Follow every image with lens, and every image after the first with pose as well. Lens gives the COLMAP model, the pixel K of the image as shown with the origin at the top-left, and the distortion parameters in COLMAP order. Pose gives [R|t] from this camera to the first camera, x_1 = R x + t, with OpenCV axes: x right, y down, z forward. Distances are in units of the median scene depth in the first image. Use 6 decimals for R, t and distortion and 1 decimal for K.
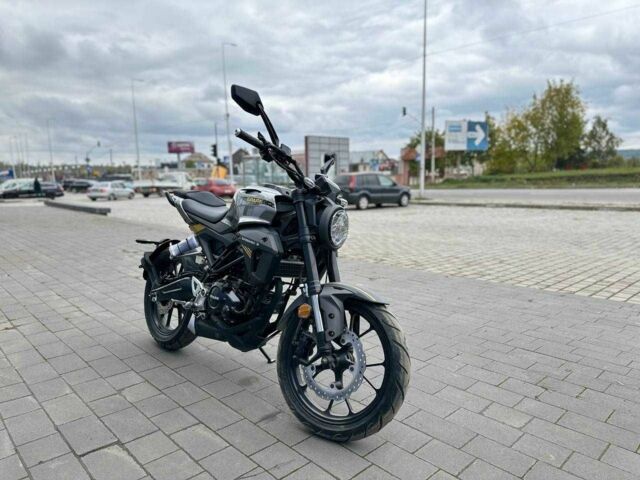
lens RADIAL K [[453.4, 0, 320.0], [0, 453.4, 240.0], [0, 0, 1]] dist [0.056651, -0.118461]
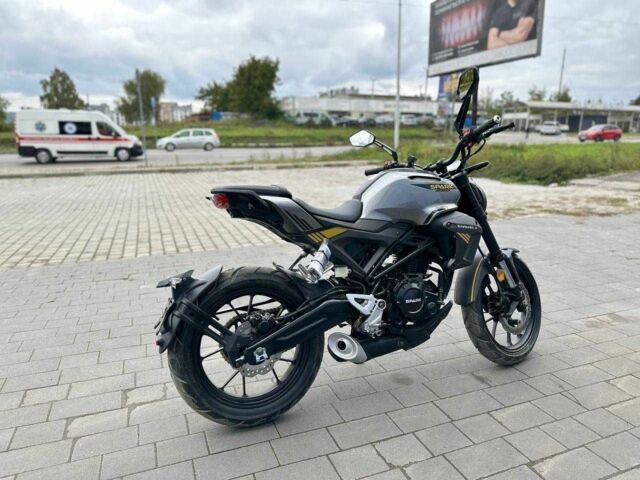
lens RADIAL K [[449.4, 0, 322.0], [0, 449.4, 243.0], [0, 0, 1]] dist [0.049460, -0.076761]
pose [[0.368231, -0.196192, 0.908799, -0.099460], [0.118258, 0.979426, 0.163523, -0.013834], [-0.922183, 0.047258, 0.383856, 0.075947]]
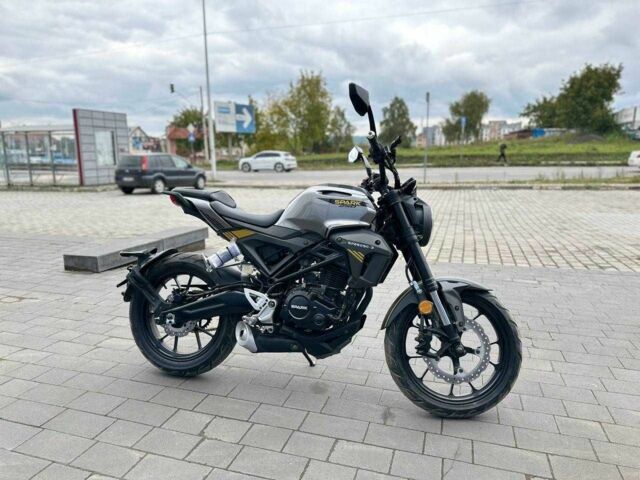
lens RADIAL K [[449.4, 0, 322.0], [0, 449.4, 243.0], [0, 0, 1]] dist [0.049460, -0.076761]
pose [[0.868903, -0.080533, 0.488386, -0.058279], [0.055595, 0.996311, 0.065378, -0.005847], [-0.491850, -0.029655, 0.870175, 0.016544]]
